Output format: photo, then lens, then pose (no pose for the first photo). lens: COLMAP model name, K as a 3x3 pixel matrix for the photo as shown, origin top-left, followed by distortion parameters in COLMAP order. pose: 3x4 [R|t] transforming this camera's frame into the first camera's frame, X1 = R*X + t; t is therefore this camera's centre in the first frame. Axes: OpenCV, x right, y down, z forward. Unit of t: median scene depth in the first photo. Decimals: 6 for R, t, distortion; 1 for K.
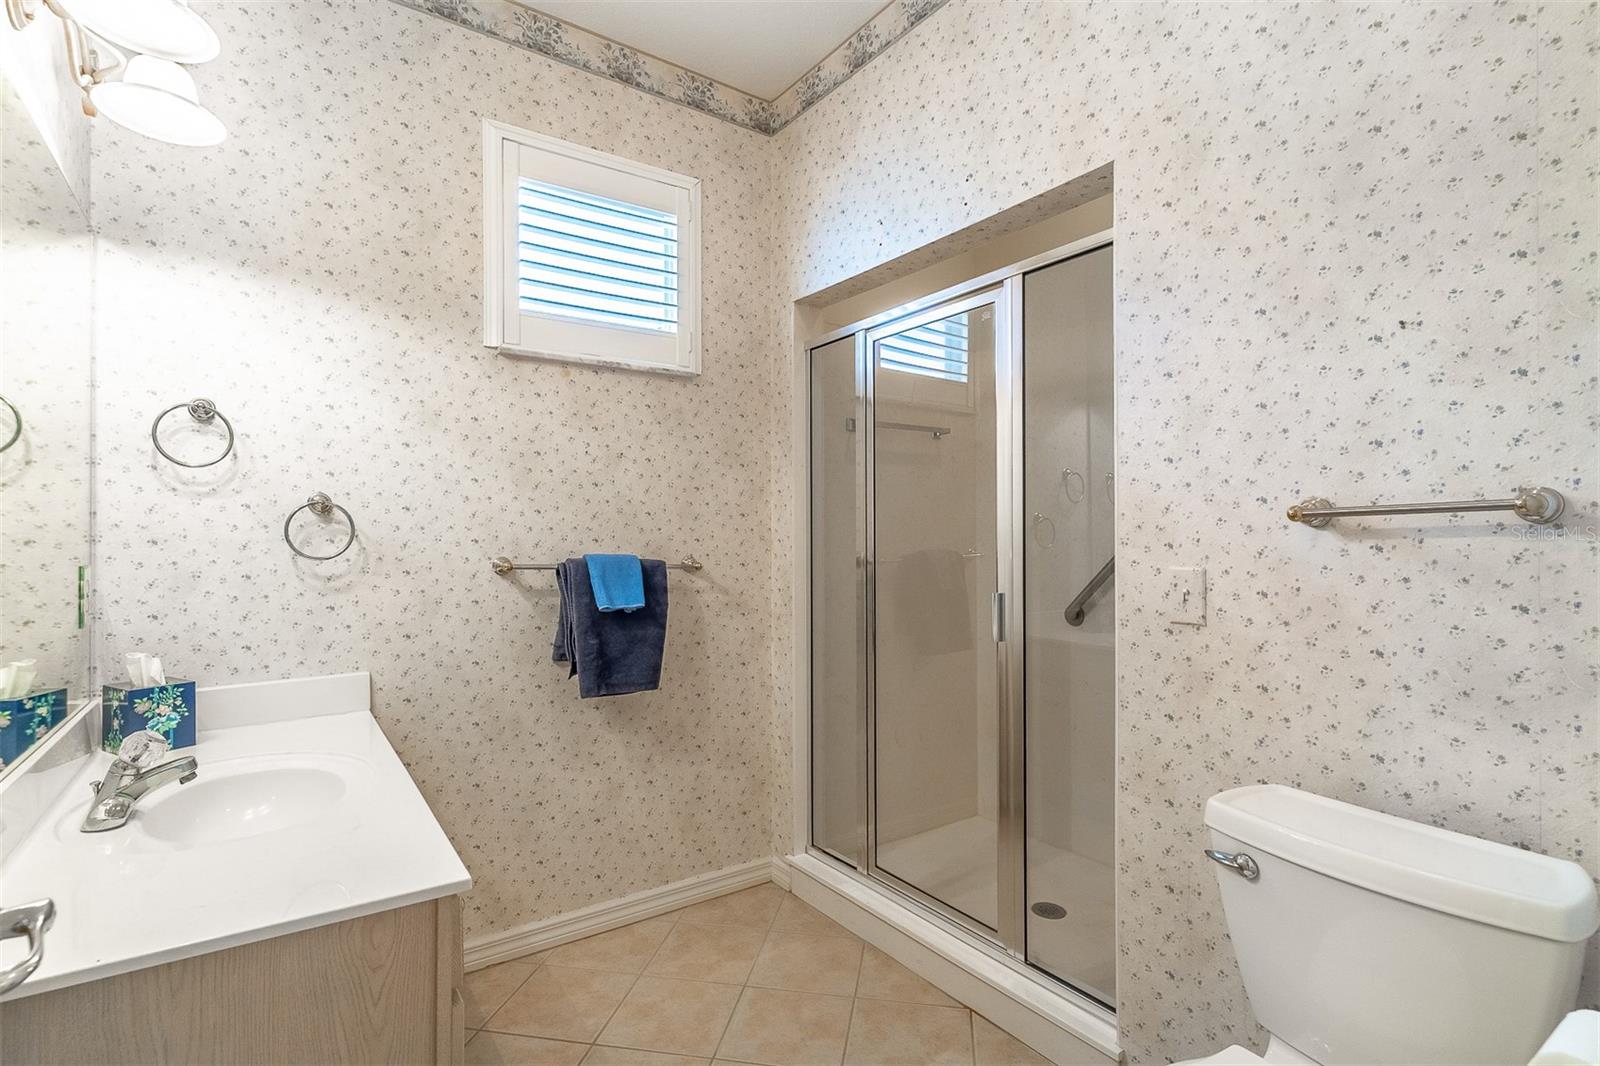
lens RADIAL K [[783.4, 0, 807.3], [0, 783.4, 535.0], [0, 0, 1]] dist [0.004588, 0.001898]
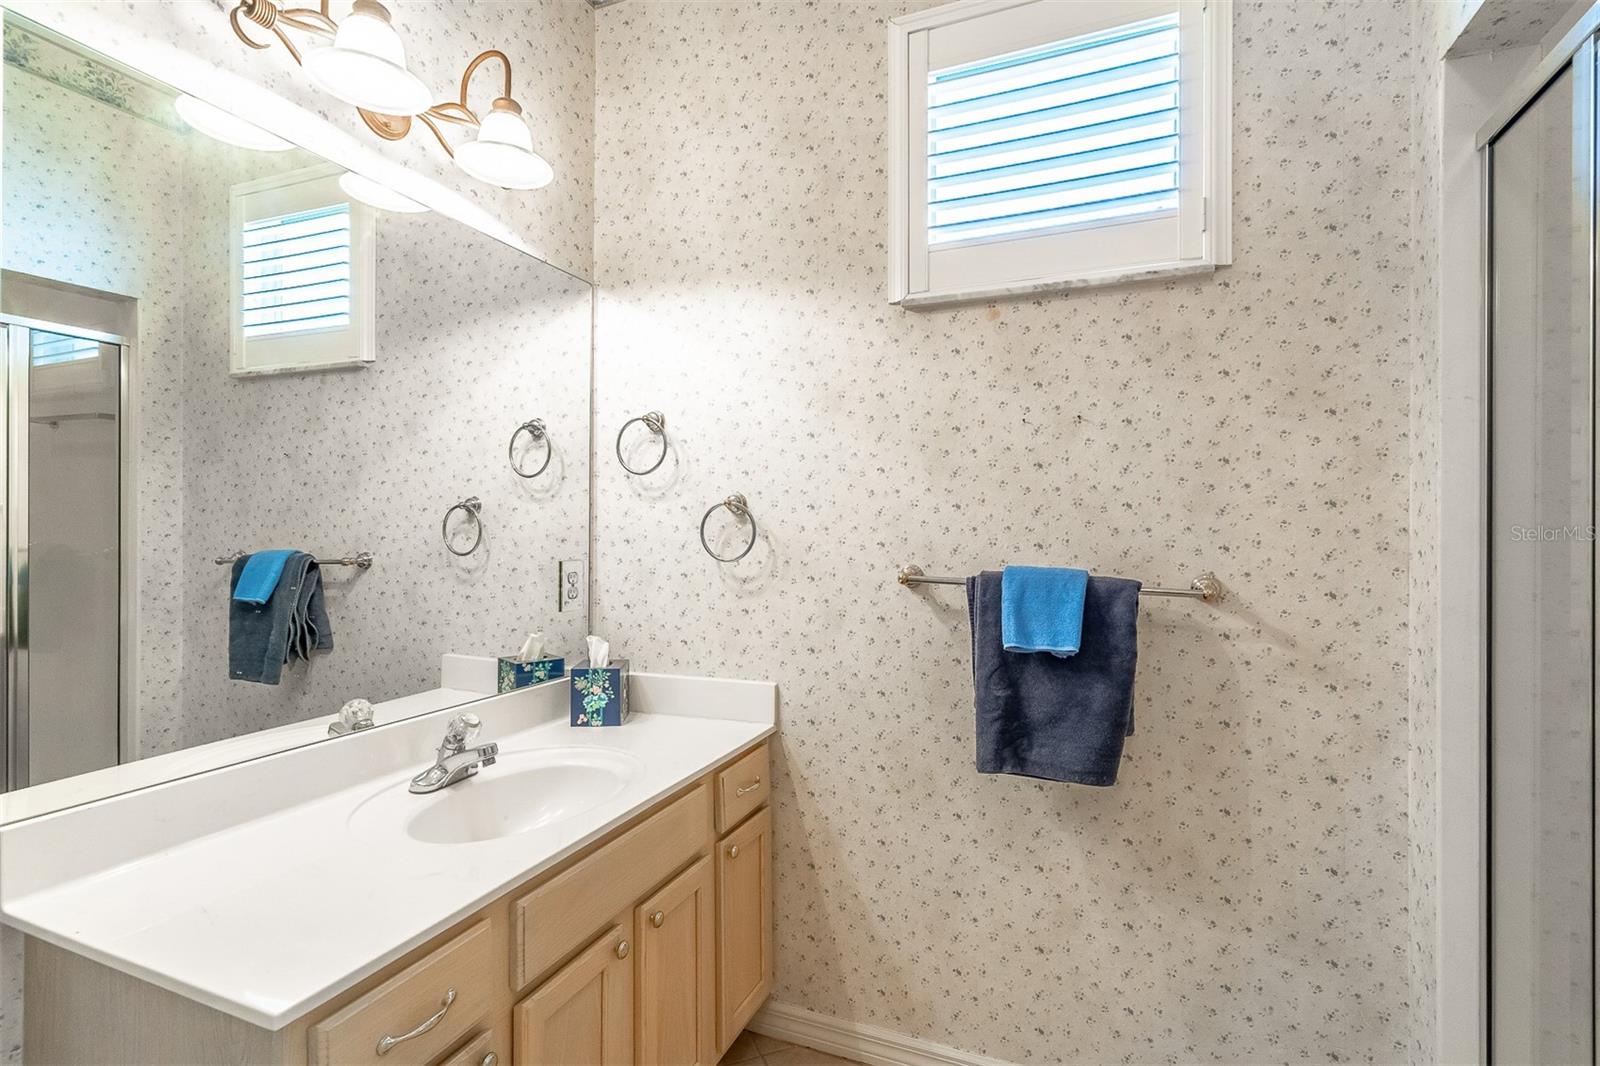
lens RADIAL K [[783.4, 0, 793.4], [0, 783.4, 526.1], [0, 0, 1]] dist [0.004588, 0.001898]
pose [[0.524707, 0.004989, -0.851269, 0.218042], [-0.000004, 0.999983, 0.005858, -0.015621], [0.851283, -0.003070, 0.524698, 0.474875]]
